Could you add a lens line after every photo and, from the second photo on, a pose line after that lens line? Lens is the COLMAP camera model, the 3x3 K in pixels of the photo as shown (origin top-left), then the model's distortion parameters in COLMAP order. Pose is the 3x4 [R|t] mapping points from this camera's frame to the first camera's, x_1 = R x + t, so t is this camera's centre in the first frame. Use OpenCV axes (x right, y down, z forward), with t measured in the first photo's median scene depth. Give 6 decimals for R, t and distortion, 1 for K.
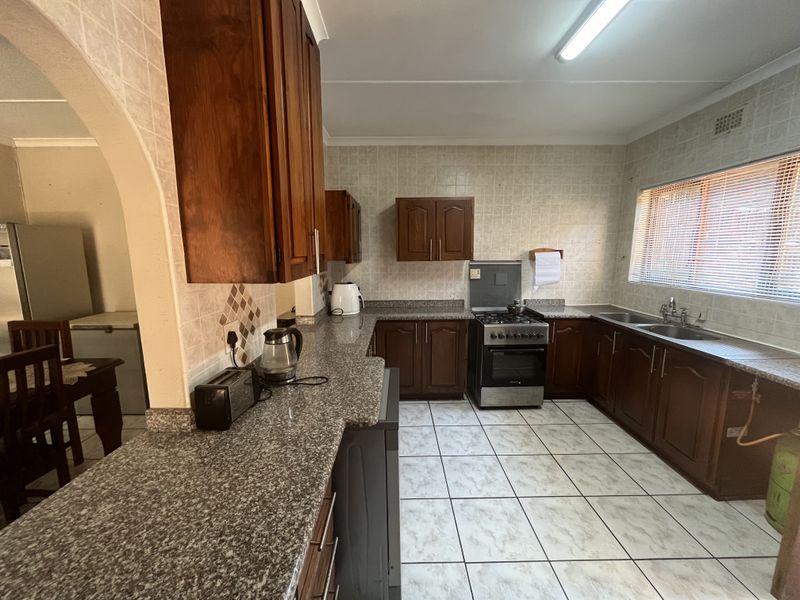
lens RADIAL K [[332.3, 0, 400.0], [0, 332.3, 300.0], [0, 0, 1]] dist [0.001166, -0.000054]
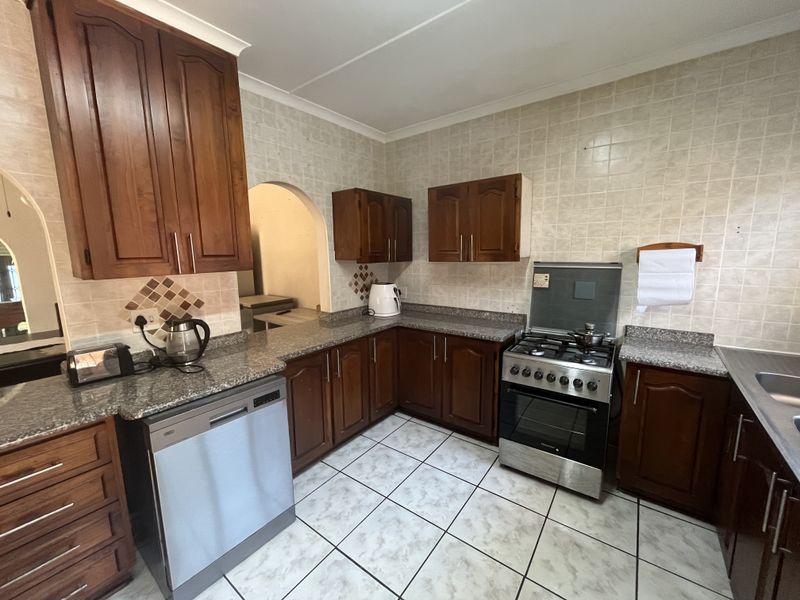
lens RADIAL K [[327.3, 0, 379.2], [0, 327.3, 299.7], [0, 0, 1]] dist [-0.000665, 0.000178]
pose [[0.783516, 0.085771, -0.615423, 0.407492], [-0.081145, 0.996069, 0.035513, -0.035728], [0.616050, 0.022113, 0.787397, 0.240440]]
